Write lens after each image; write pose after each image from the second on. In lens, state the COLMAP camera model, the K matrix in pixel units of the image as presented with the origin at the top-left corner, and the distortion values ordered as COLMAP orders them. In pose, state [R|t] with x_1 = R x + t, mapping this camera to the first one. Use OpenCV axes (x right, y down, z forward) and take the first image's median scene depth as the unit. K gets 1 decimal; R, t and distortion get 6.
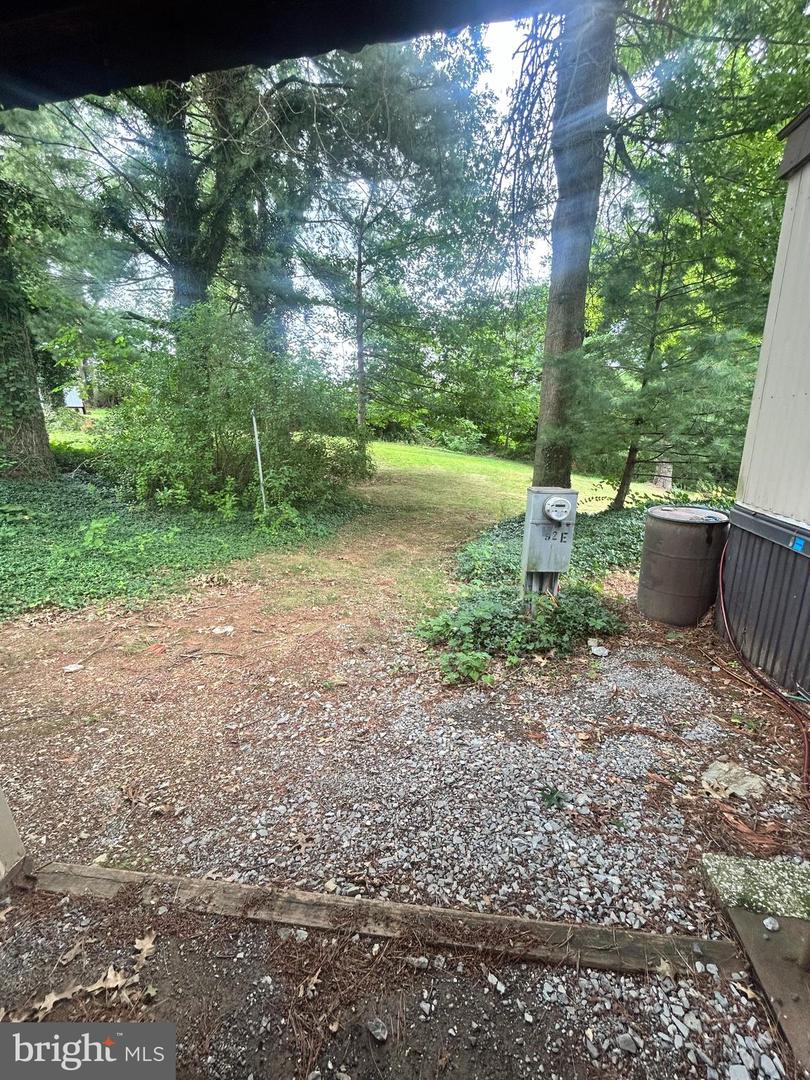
lens RADIAL K [[433.8, 0, 406.5], [0, 433.8, 538.3], [0, 0, 1]] dist [-0.003276, 0.001088]
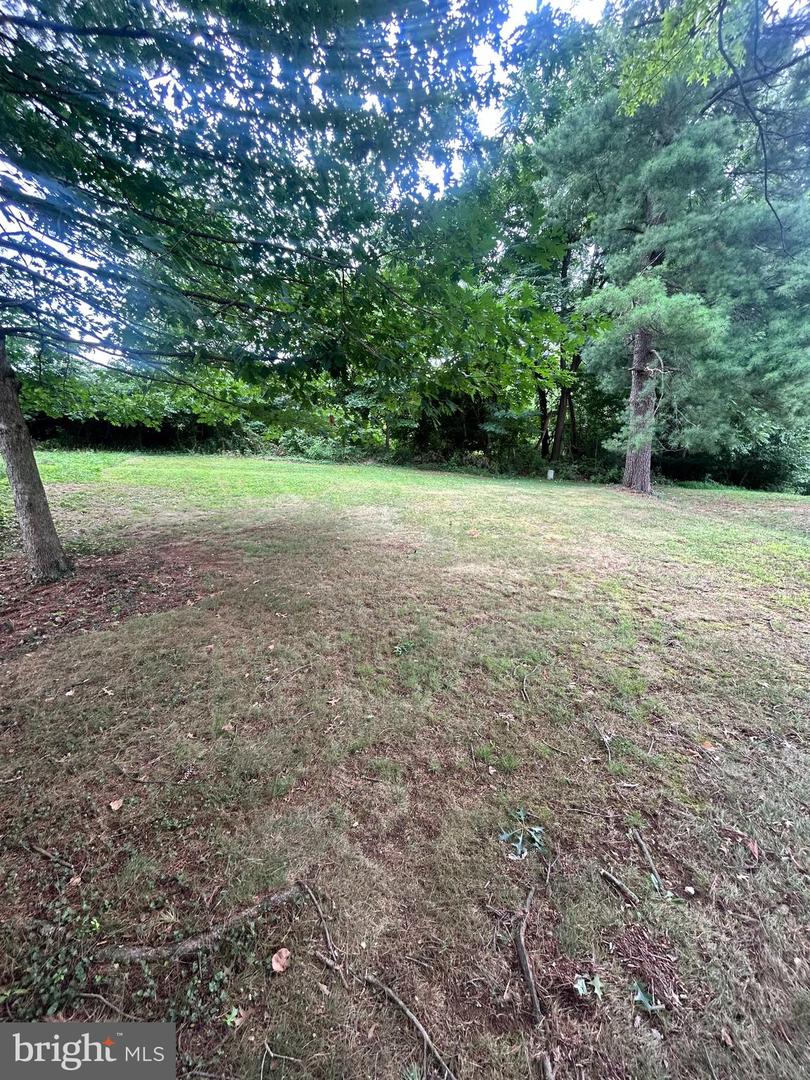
lens RADIAL K [[433.8, 0, 404.6], [0, 433.8, 539.5], [0, 0, 1]] dist [-0.003276, 0.001088]
pose [[0.947474, -0.136494, 0.289244, 0.030377], [0.137170, 0.990383, 0.018035, -0.073438], [-0.288925, 0.022588, 0.957085, 0.326831]]
